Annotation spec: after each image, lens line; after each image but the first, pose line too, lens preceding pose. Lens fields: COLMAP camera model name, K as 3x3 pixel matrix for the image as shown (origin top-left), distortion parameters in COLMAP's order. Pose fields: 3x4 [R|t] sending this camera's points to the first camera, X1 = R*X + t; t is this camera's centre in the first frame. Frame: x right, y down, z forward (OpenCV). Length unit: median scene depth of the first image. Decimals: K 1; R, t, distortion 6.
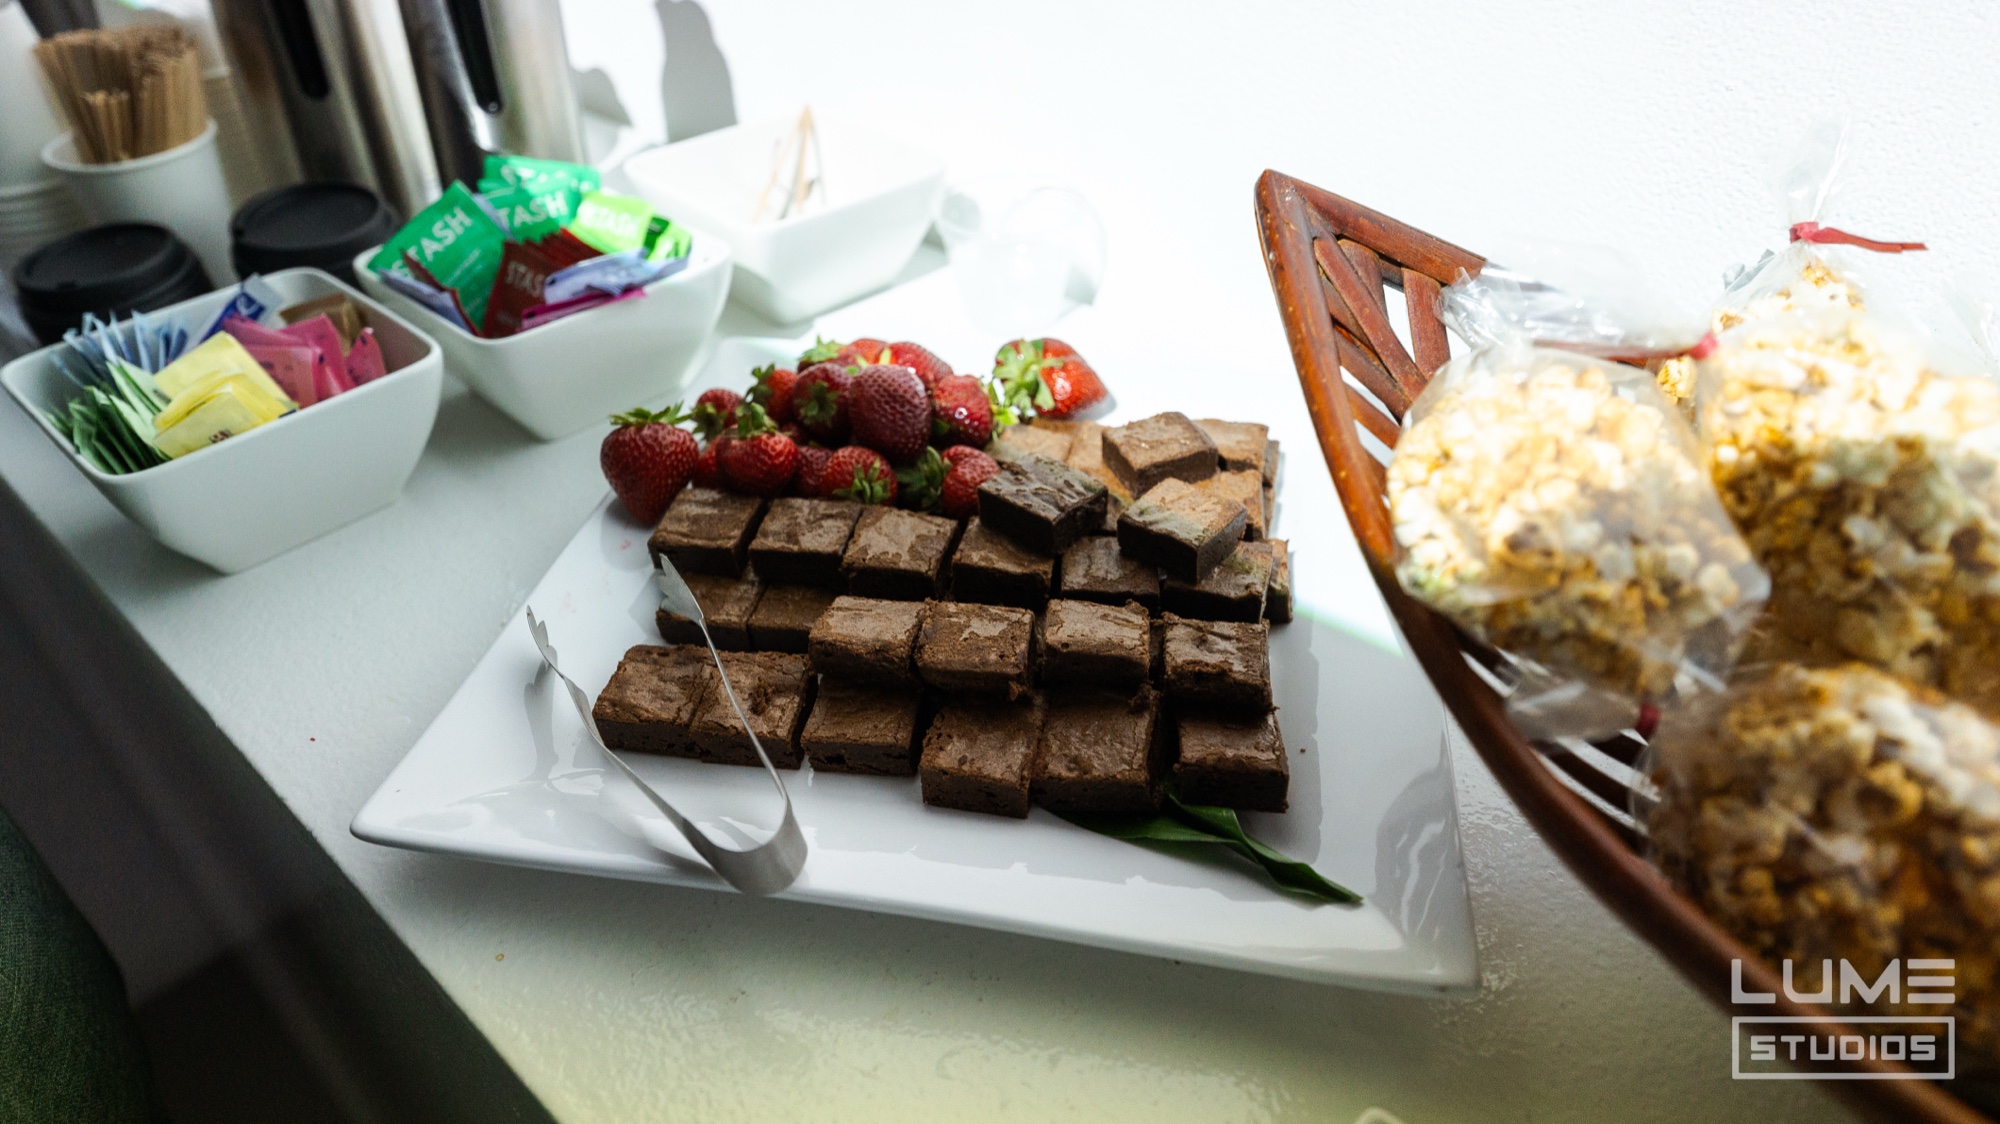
lens RADIAL K [[1485.1, 0, 1000.0], [0, 1485.1, 562.0], [0, 0, 1]] dist [-0.004514, -0.001804]
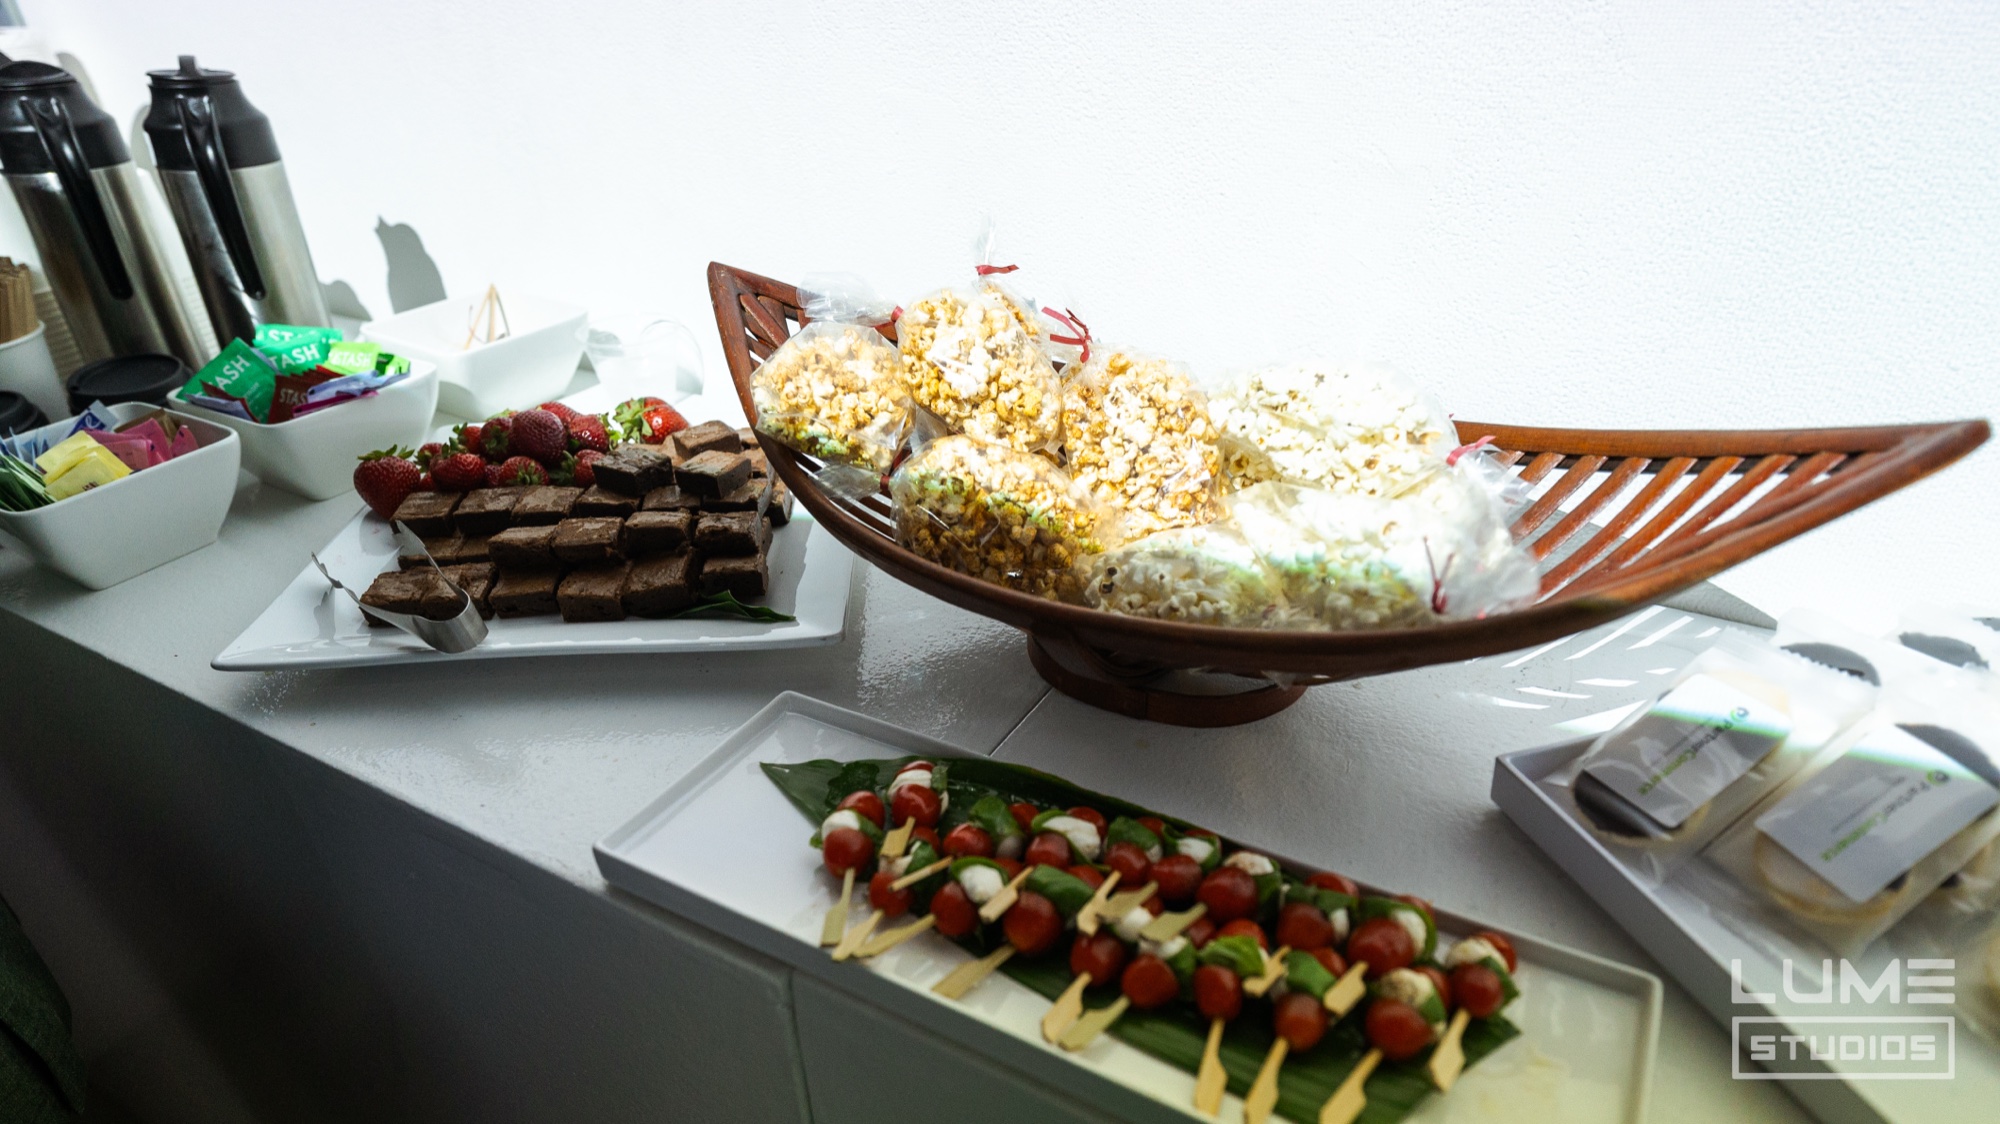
lens RADIAL K [[1182.3, 0, 1000.0], [0, 1182.3, 562.0], [0, 0, 1]] dist [-0.000742, -0.000306]
pose [[0.968036, -0.128408, 0.215450, 0.126558], [0.145987, 0.986967, -0.067699, 0.211159], [-0.203949, 0.096988, 0.974165, -0.399658]]
